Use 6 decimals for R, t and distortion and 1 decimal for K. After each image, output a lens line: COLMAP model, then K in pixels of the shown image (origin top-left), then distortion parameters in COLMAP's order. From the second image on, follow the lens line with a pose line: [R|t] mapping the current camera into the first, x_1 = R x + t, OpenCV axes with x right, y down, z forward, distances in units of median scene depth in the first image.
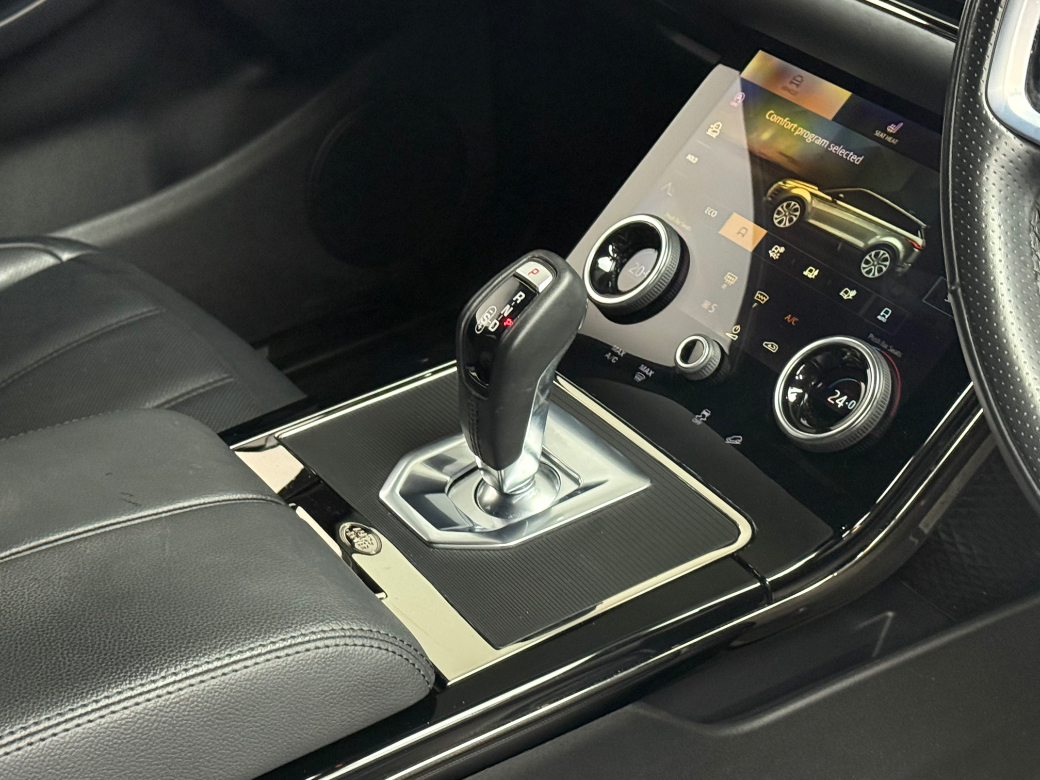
lens RADIAL K [[2021.8, 0, 520.0], [0, 2021.8, 390.0], [0, 0, 1]] dist [0.153254, -0.086406]
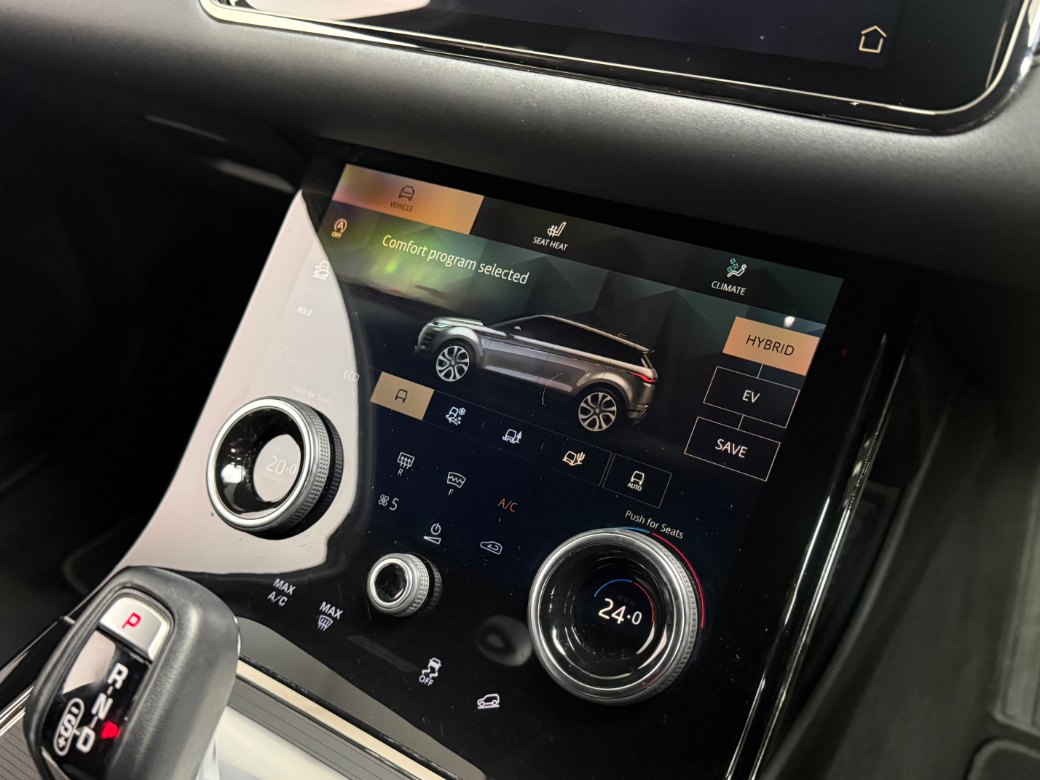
lens RADIAL K [[985.3, 0, 520.0], [0, 985.3, 390.0], [0, 0, 1]] dist [0.148289, -0.341154]
pose [[0.910540, -0.264433, 0.317791, 0.031546], [0.240758, 0.964059, 0.112365, -0.117671], [-0.336083, -0.025802, 0.941479, 0.651780]]
